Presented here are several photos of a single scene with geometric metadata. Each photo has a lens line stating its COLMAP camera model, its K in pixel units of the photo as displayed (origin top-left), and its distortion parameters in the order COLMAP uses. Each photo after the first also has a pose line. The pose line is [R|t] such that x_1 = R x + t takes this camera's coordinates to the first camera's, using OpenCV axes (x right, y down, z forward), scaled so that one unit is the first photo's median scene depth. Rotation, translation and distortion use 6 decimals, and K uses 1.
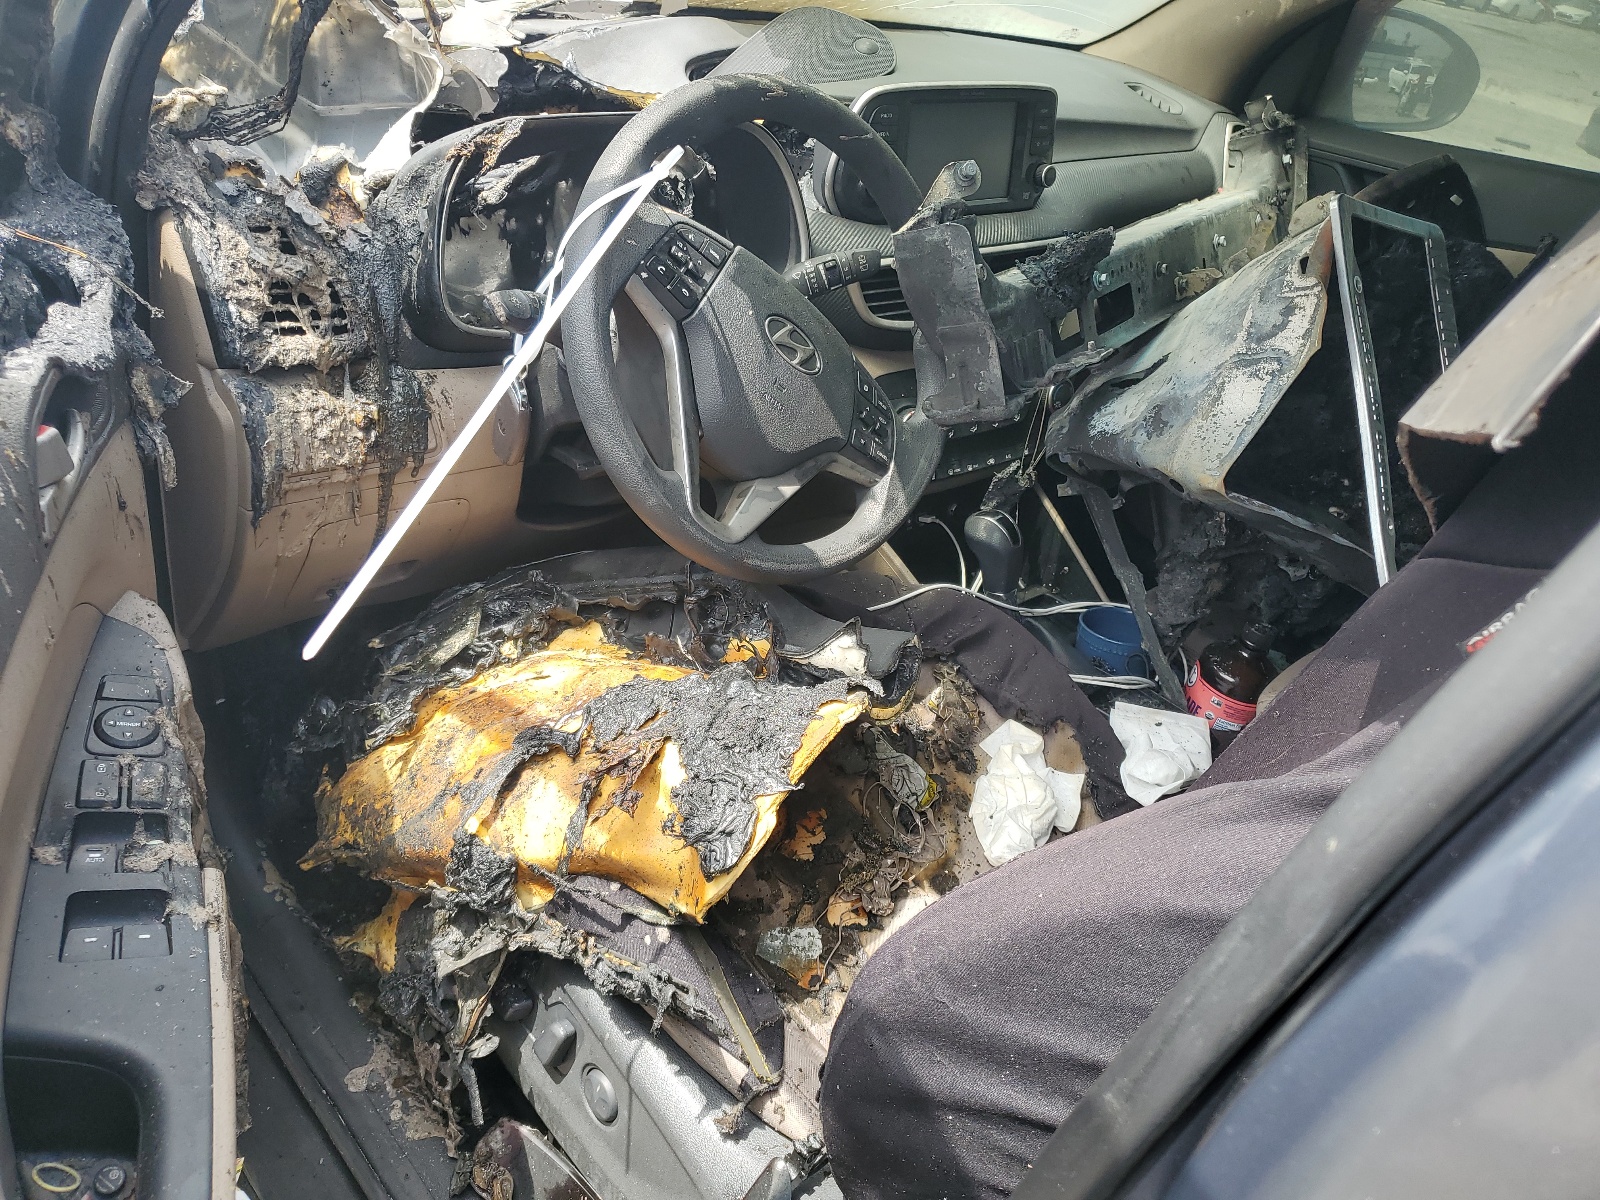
lens RADIAL K [[1215.5, 0, 799.7], [0, 1215.5, 596.4], [0, 0, 1]] dist [-0.016688, -0.005751]
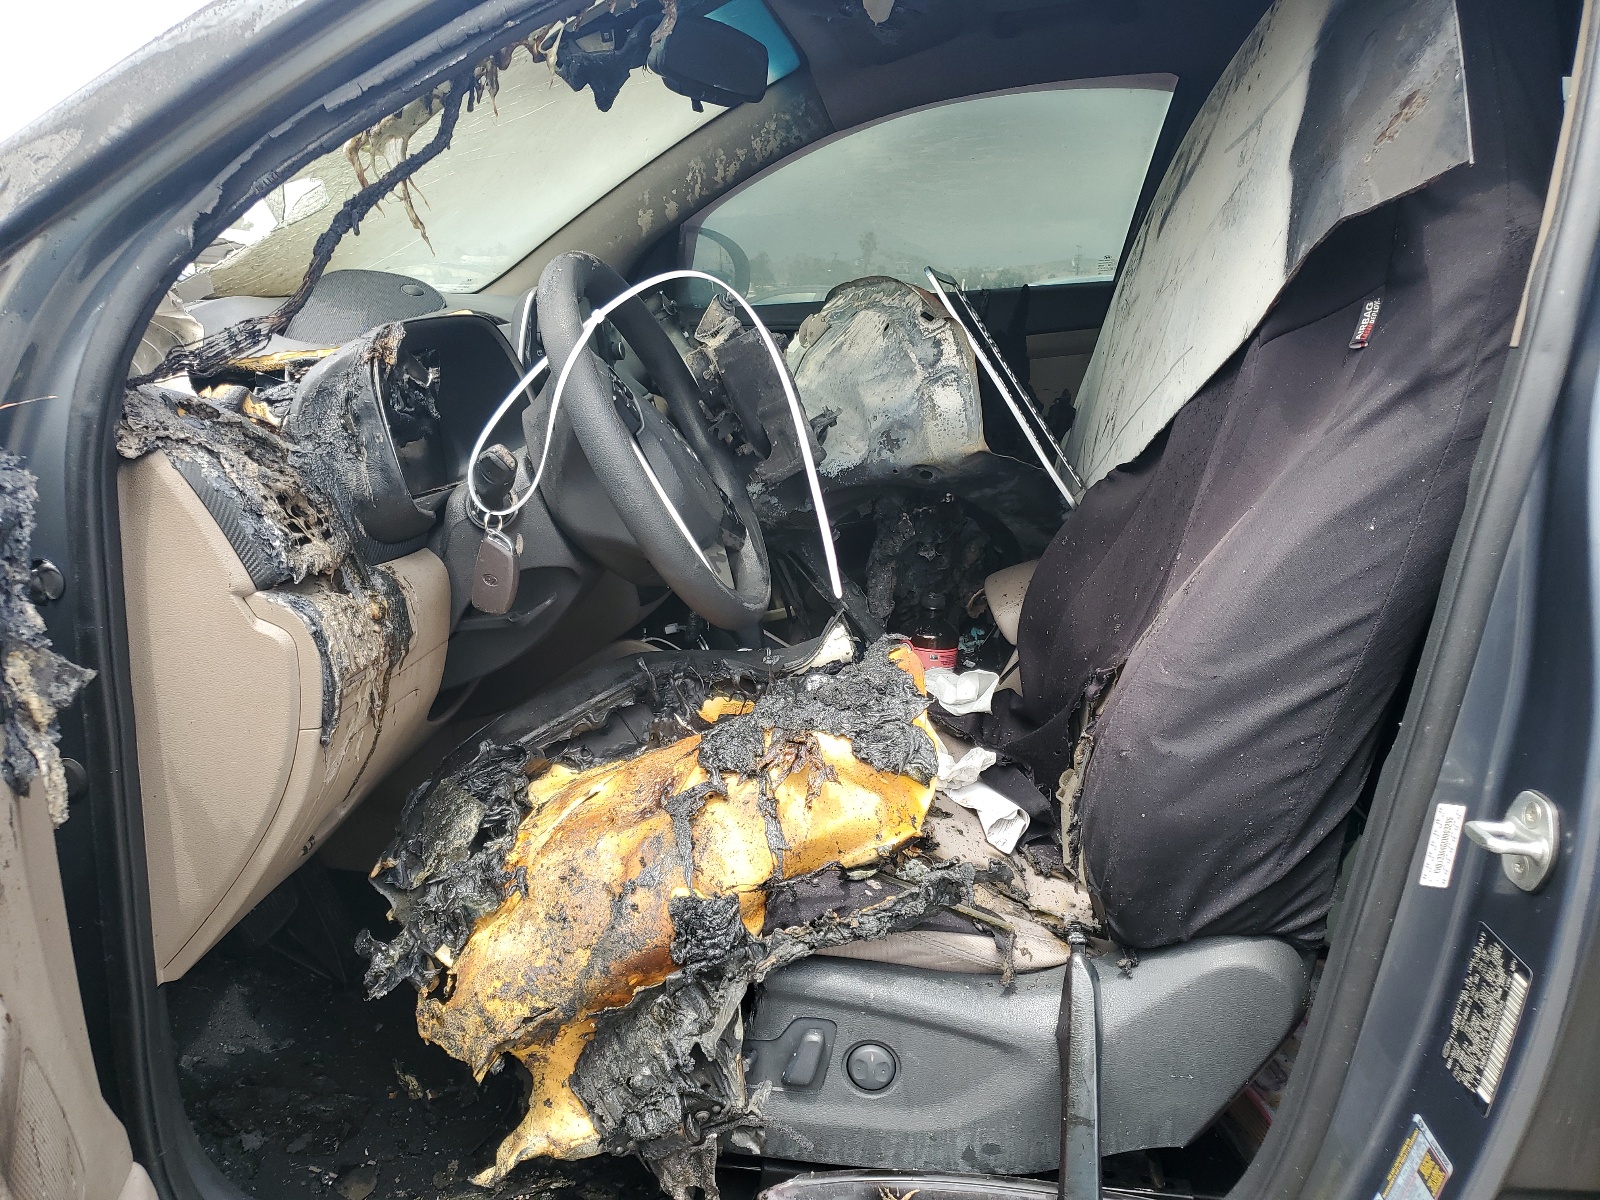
lens RADIAL K [[1215.5, 0, 802.1], [0, 1215.5, 602.3], [0, 0, 1]] dist [-0.016688, -0.005751]
pose [[0.725939, -0.314502, 0.611638, -0.727371], [0.447769, 0.891146, -0.073222, 0.081658], [-0.522030, 0.327027, 0.787742, 0.014163]]
